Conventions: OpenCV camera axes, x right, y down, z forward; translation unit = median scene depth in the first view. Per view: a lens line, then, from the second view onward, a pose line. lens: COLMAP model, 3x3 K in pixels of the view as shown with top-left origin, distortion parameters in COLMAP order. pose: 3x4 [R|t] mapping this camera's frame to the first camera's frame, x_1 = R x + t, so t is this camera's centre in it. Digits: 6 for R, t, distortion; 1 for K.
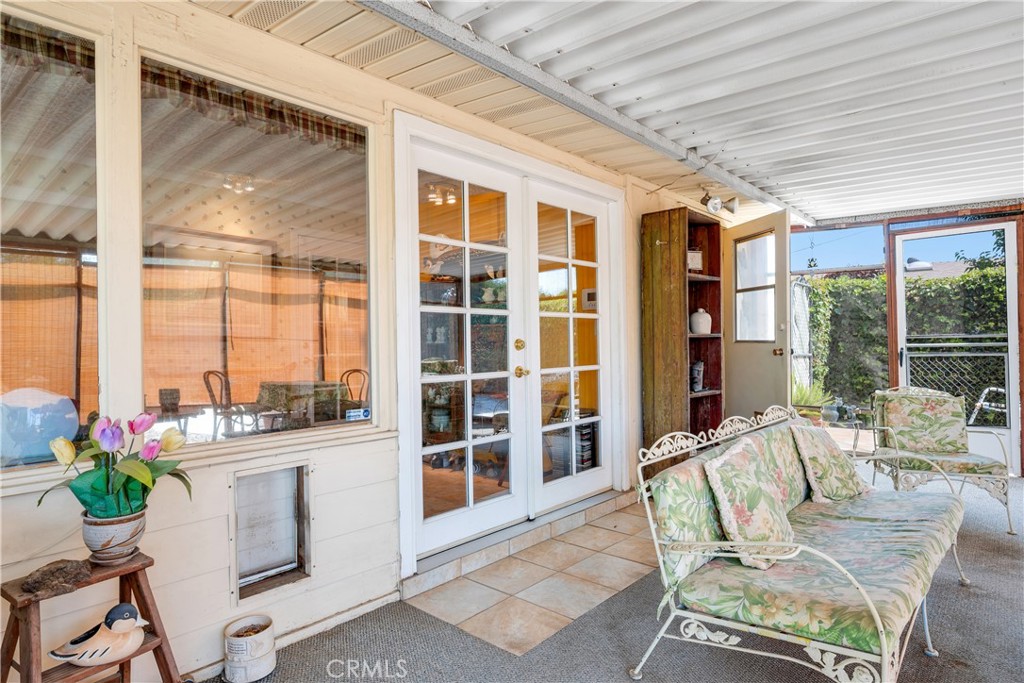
lens RADIAL K [[553.5, 0, 512.0], [0, 553.5, 341.5], [0, 0, 1]] dist [0.001899, 0.000737]
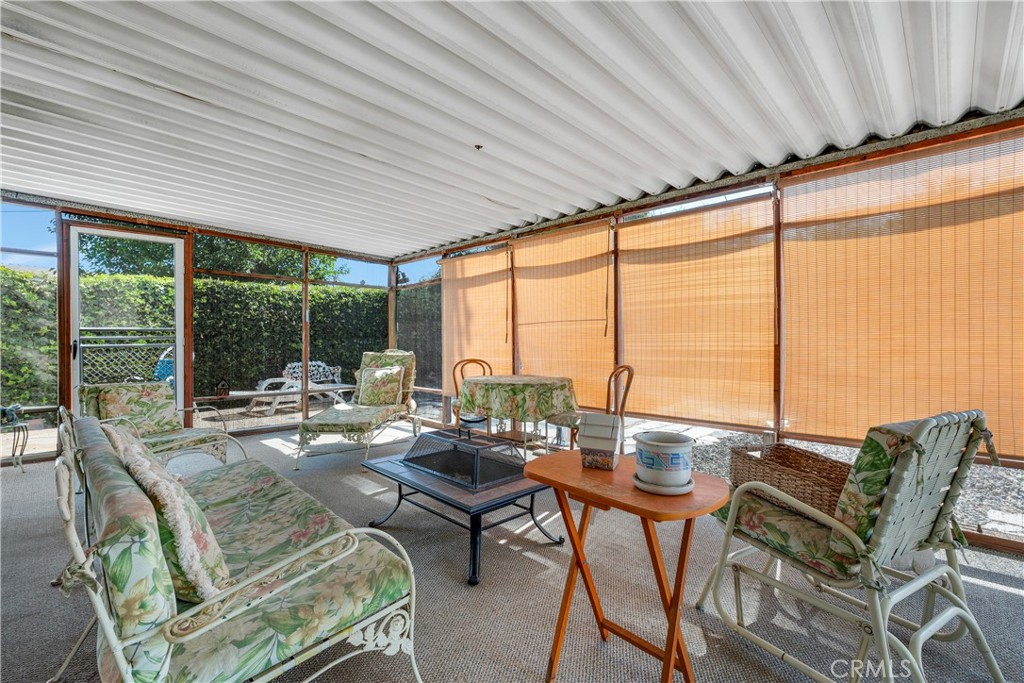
lens RADIAL K [[454.9, 0, 512.0], [0, 454.9, 341.5], [0, 0, 1]] dist [-0.001419, -0.000386]
pose [[0.065382, 0.005892, 0.997843, -0.081374], [-0.006265, 0.999965, -0.005494, 0.019167], [-0.997841, -0.005892, 0.065417, 0.247478]]
